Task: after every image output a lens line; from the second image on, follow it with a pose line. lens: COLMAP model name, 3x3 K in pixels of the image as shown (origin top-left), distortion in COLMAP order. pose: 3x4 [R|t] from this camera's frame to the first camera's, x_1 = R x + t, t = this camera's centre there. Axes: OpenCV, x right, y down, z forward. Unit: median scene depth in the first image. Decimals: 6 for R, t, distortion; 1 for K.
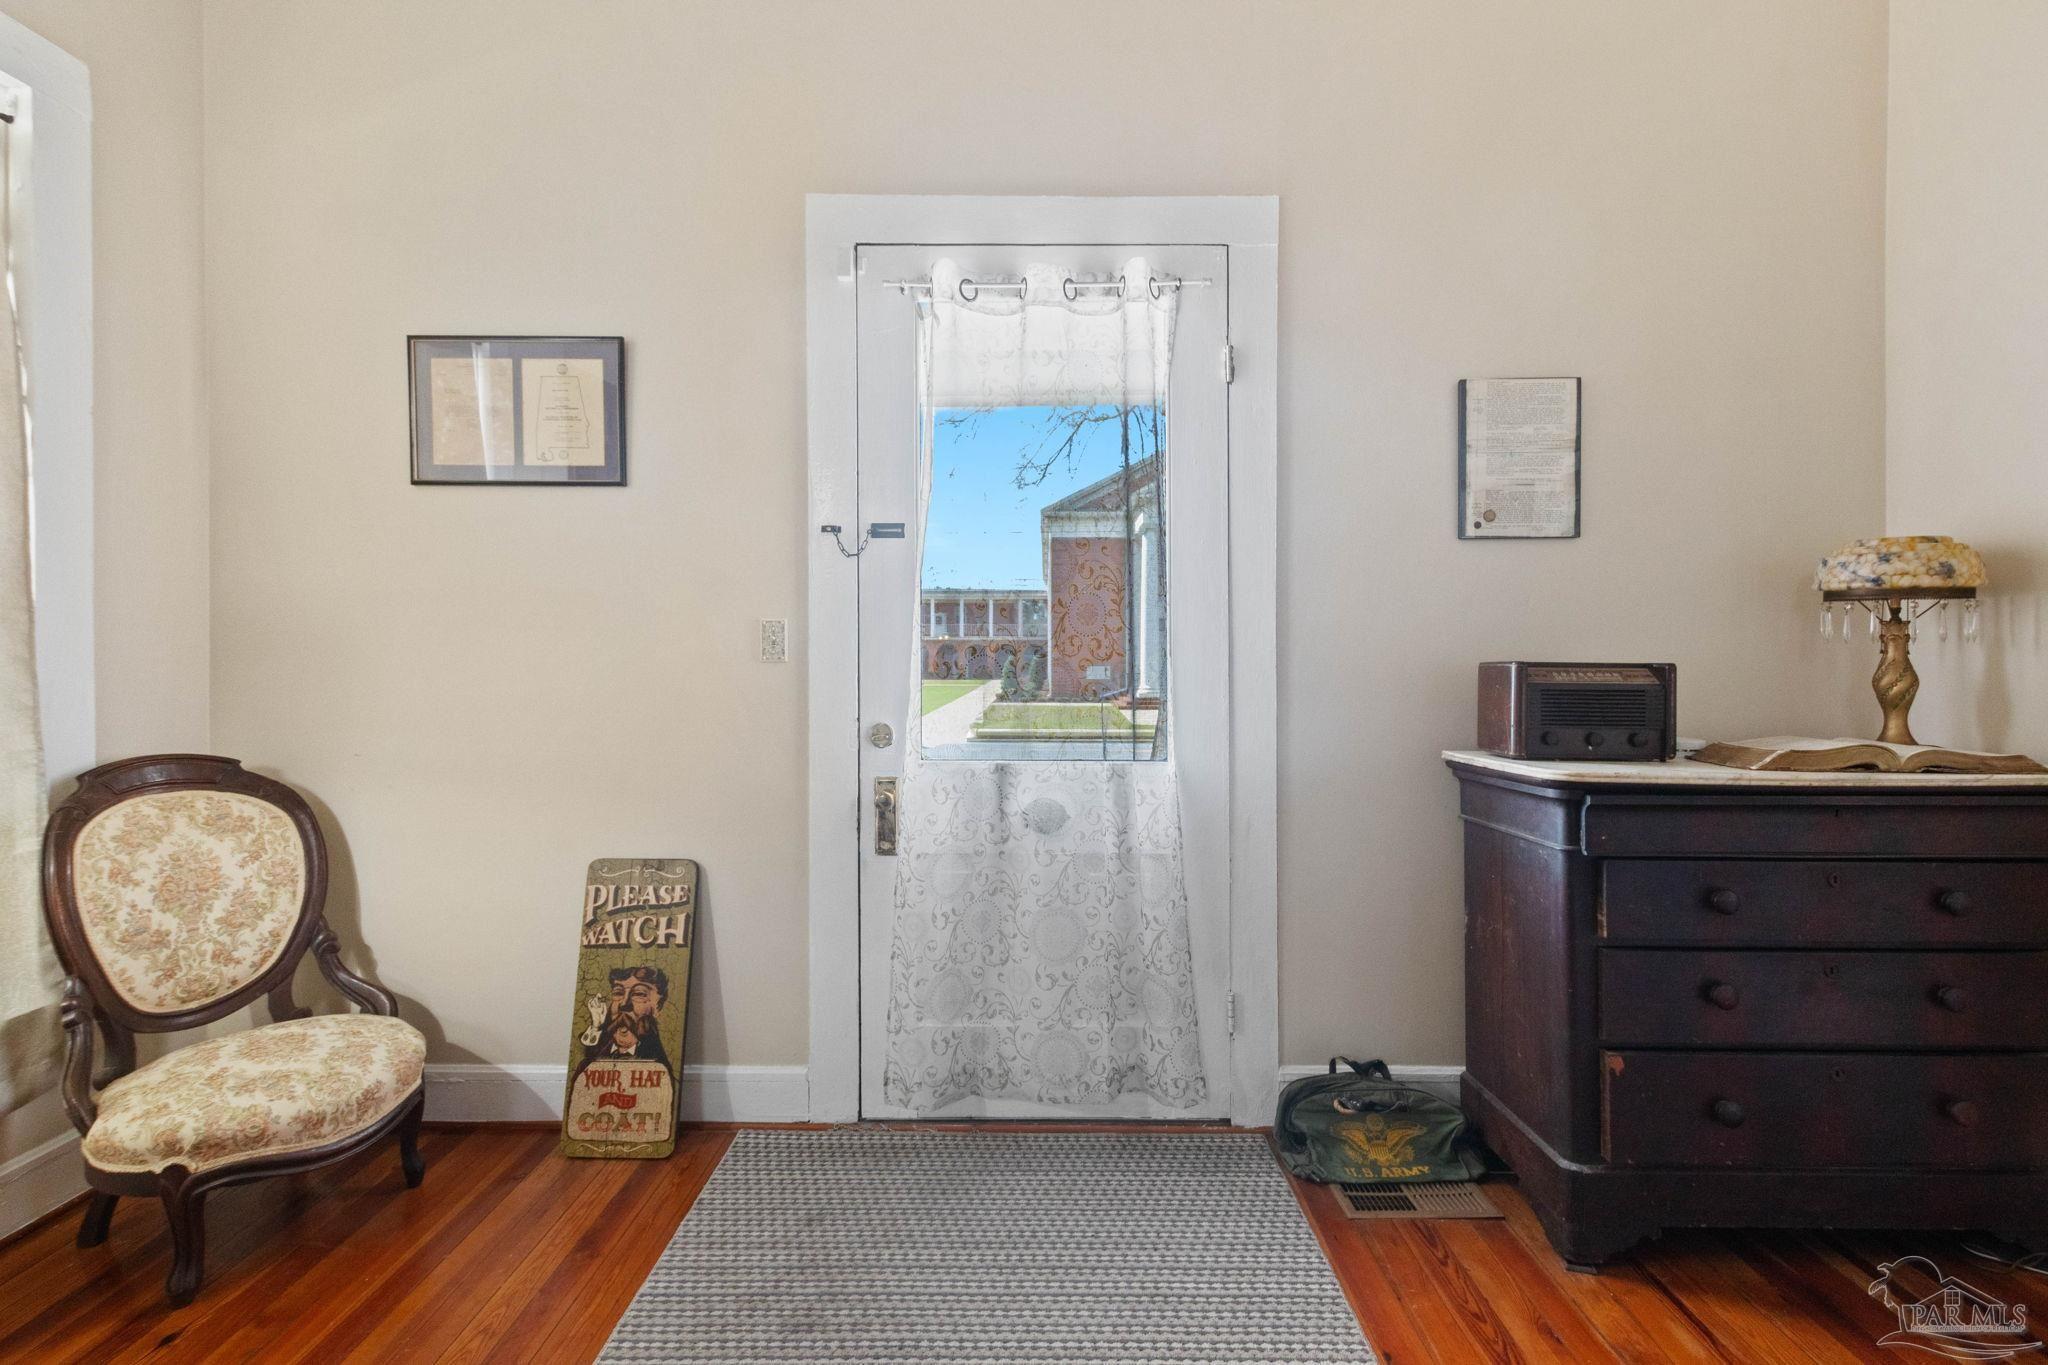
lens RADIAL K [[936.9, 0, 1018.9], [0, 936.9, 667.1], [0, 0, 1]] dist [0.006426, -0.000379]
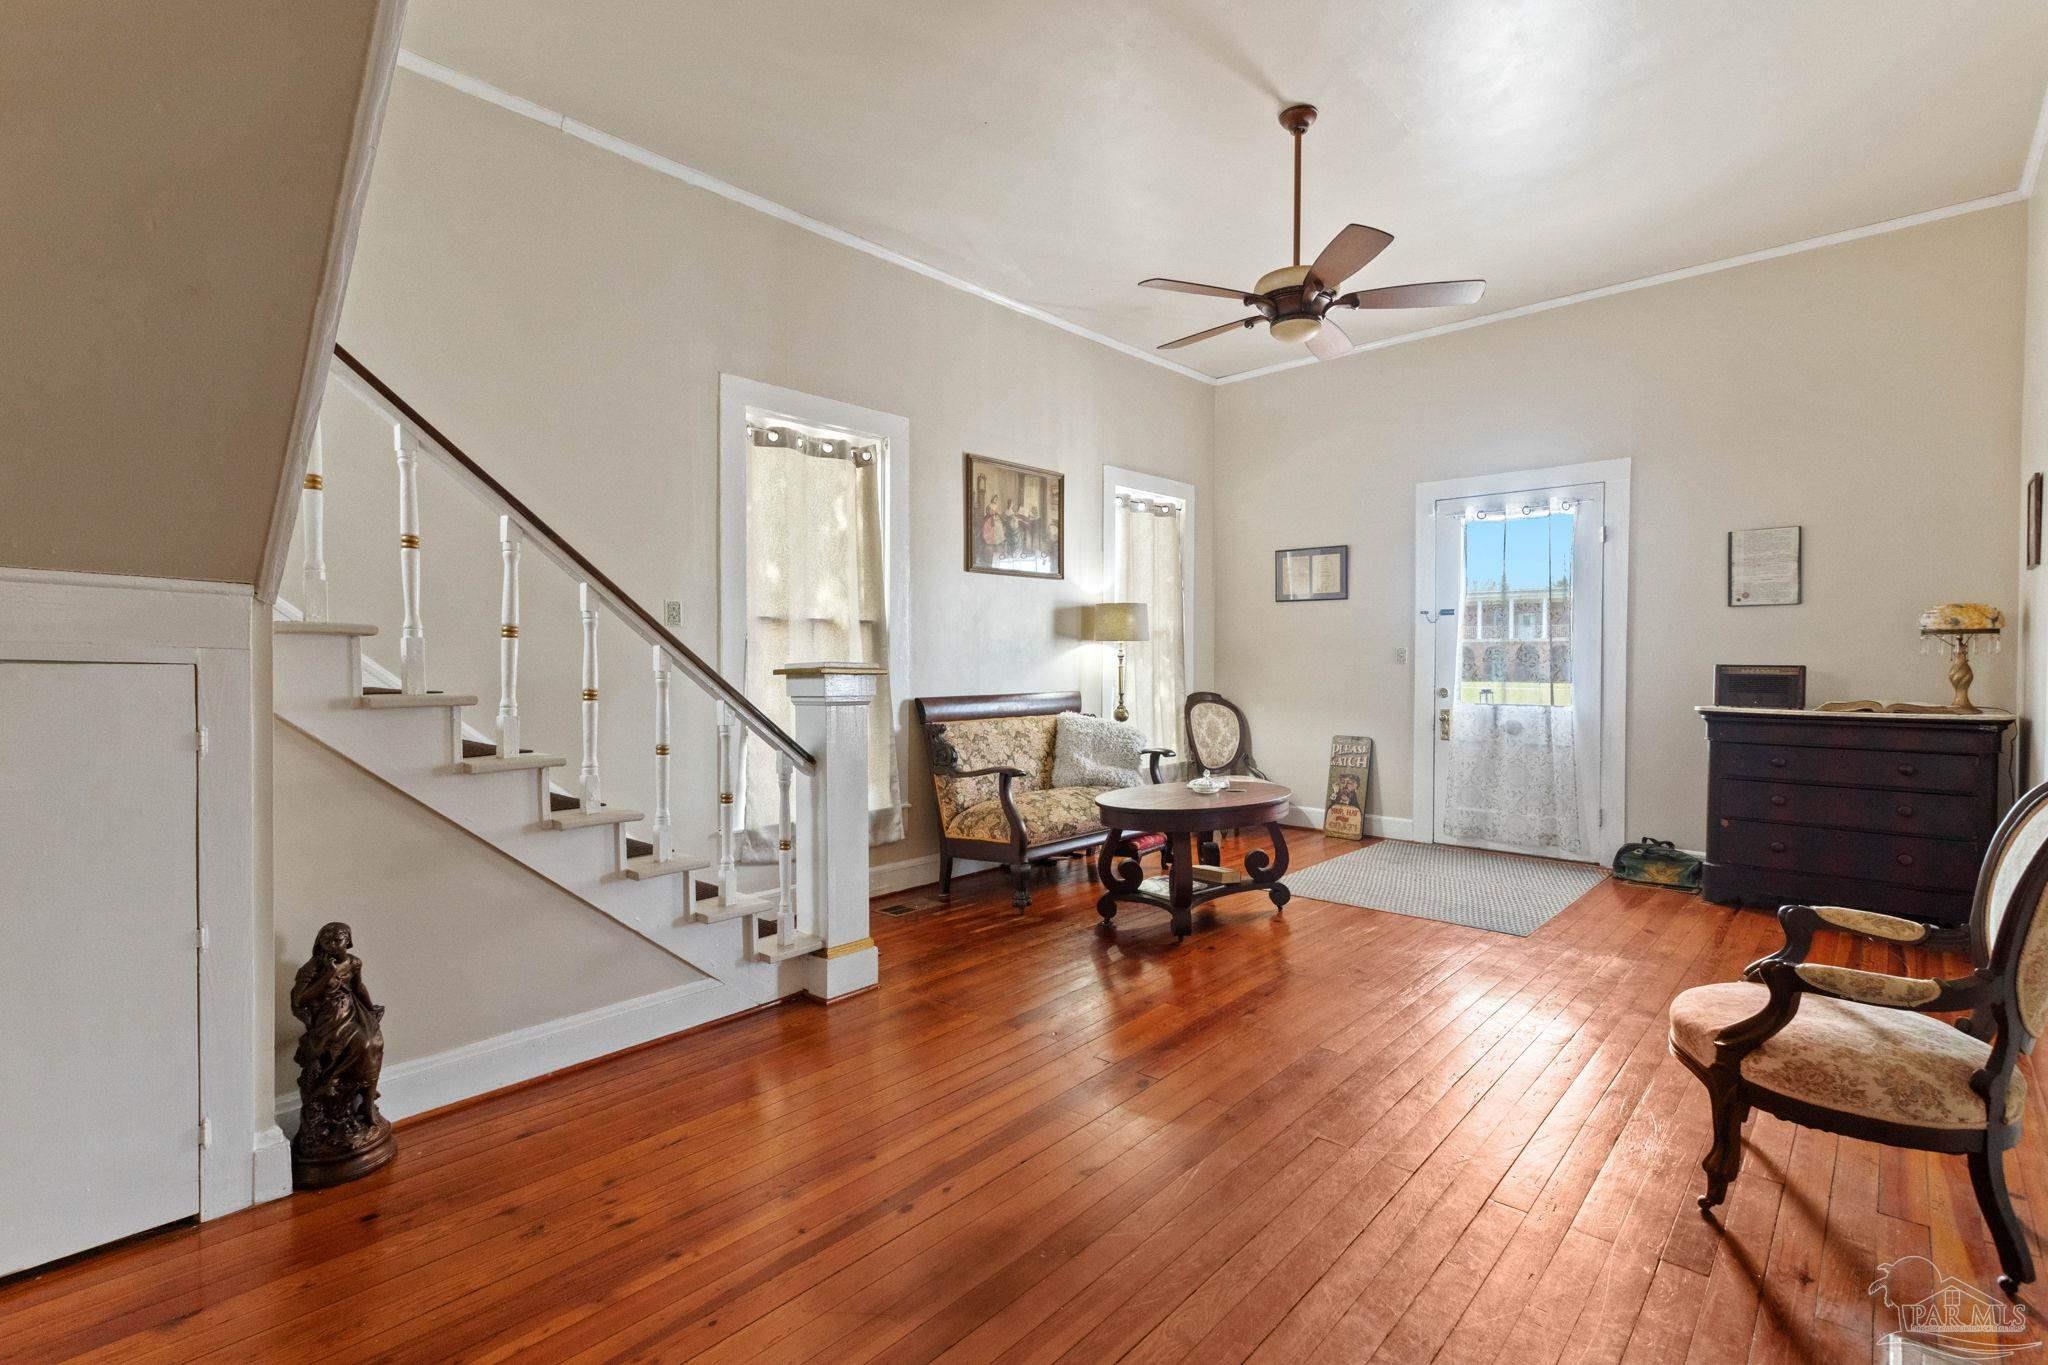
lens RADIAL K [[953.0, 0, 1019.7], [0, 953.0, 658.5], [0, 0, 1]] dist [0.004138, -0.000309]
pose [[0.745099, -0.000263, -0.666954, 0.742448], [-0.012748, 0.999812, -0.014635, 0.033712], [0.666832, 0.019407, 0.744955, -1.744908]]
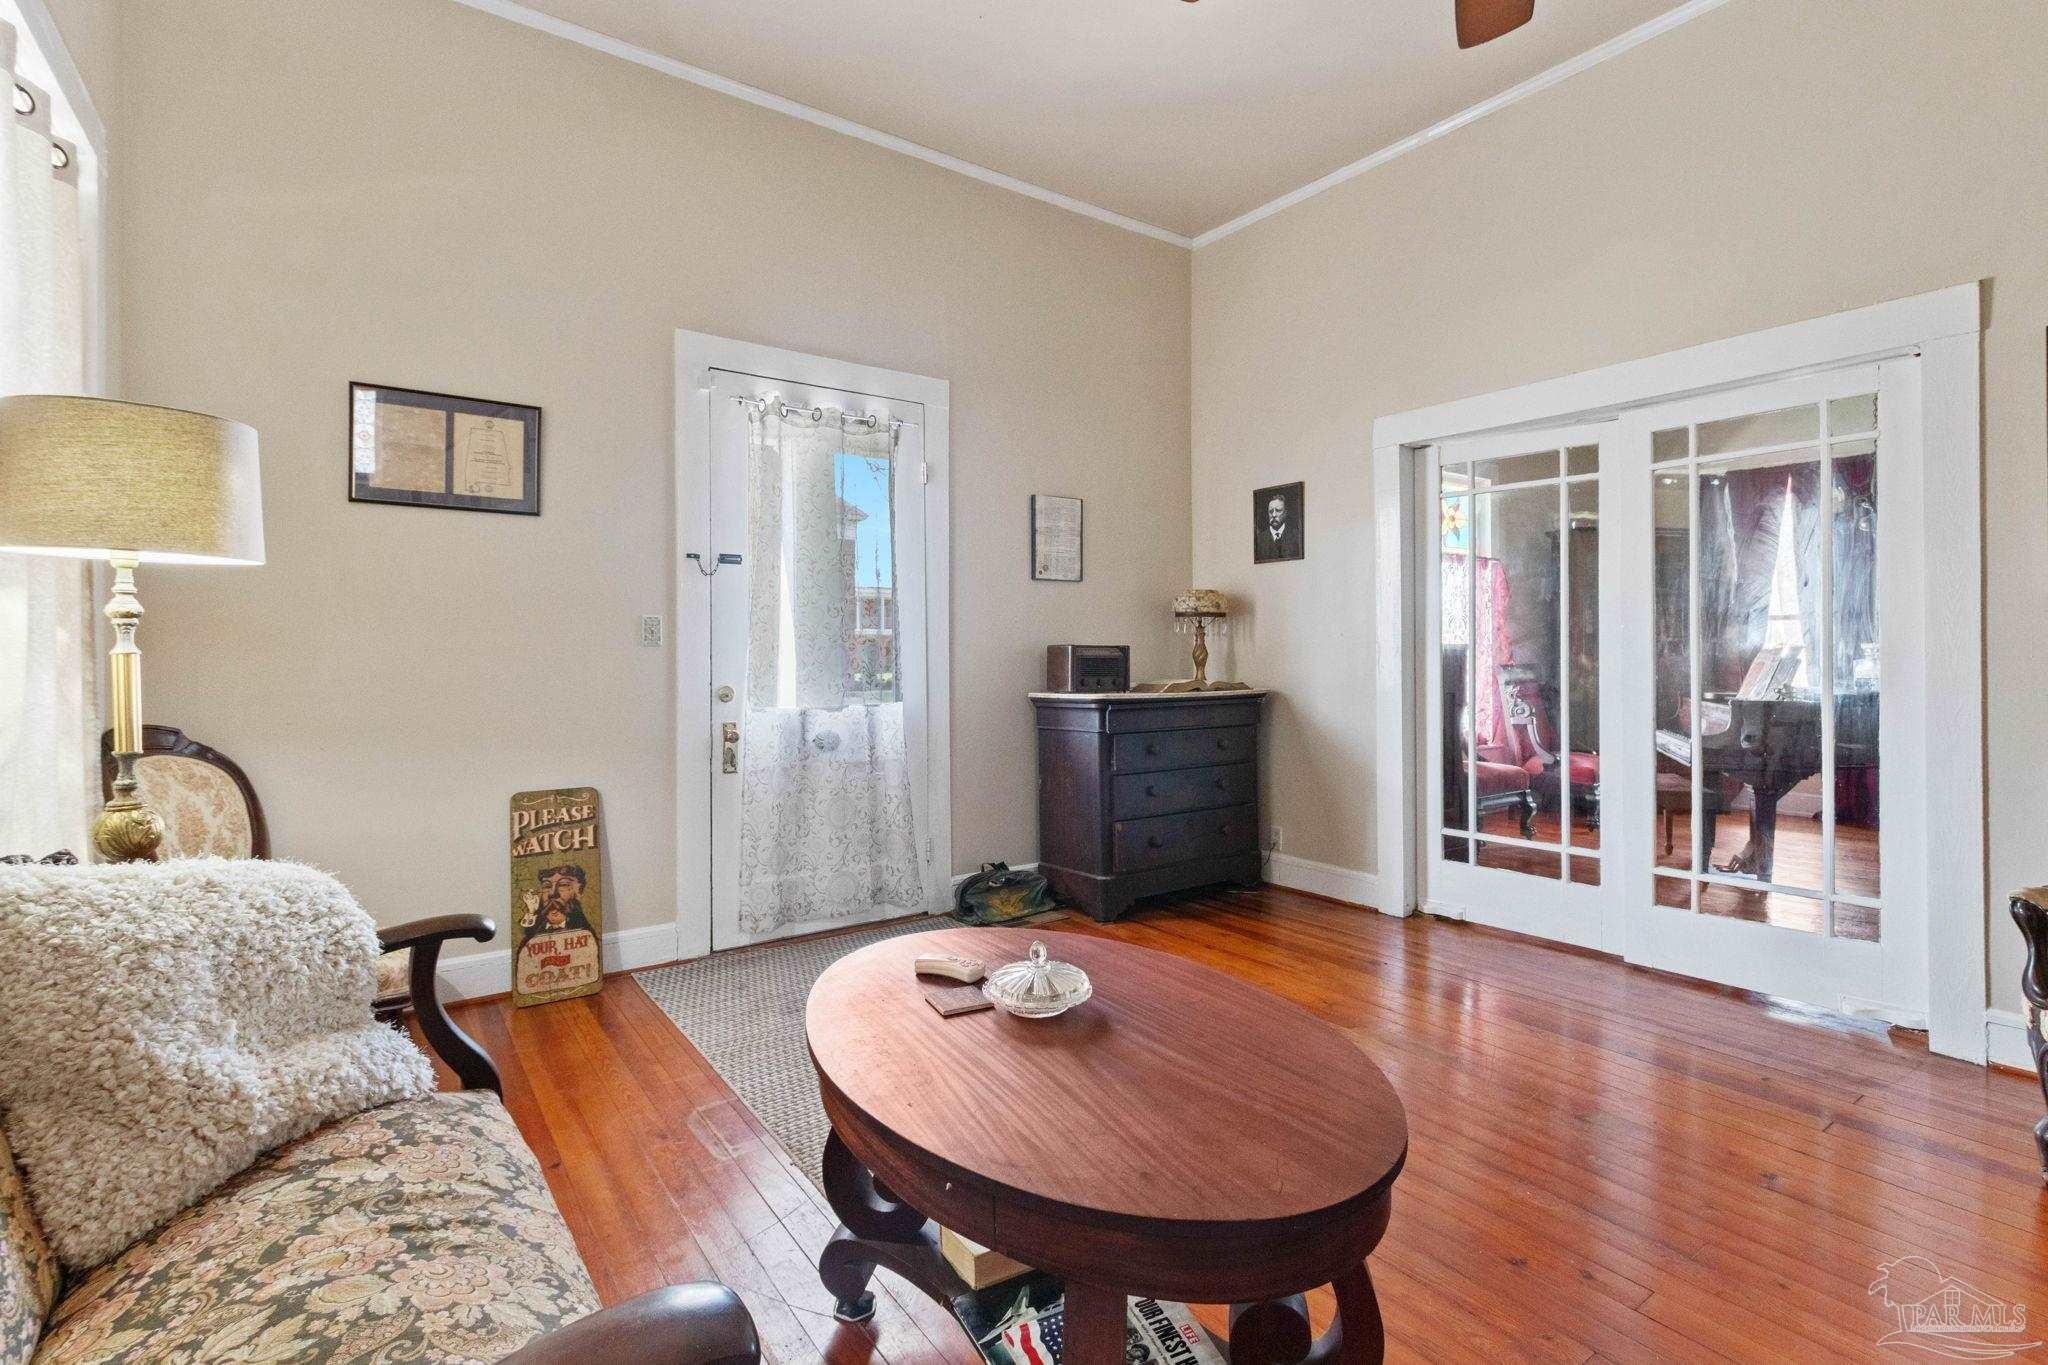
lens RADIAL K [[945.7, 0, 1024.9], [0, 945.7, 641.1], [0, 0, 1]] dist [0.001254, 0.000637]
pose [[0.810812, 0.002750, 0.585301, -0.669998], [0.008503, 0.999828, -0.016476, 0.017270], [-0.585246, 0.018336, 0.810649, -0.535543]]
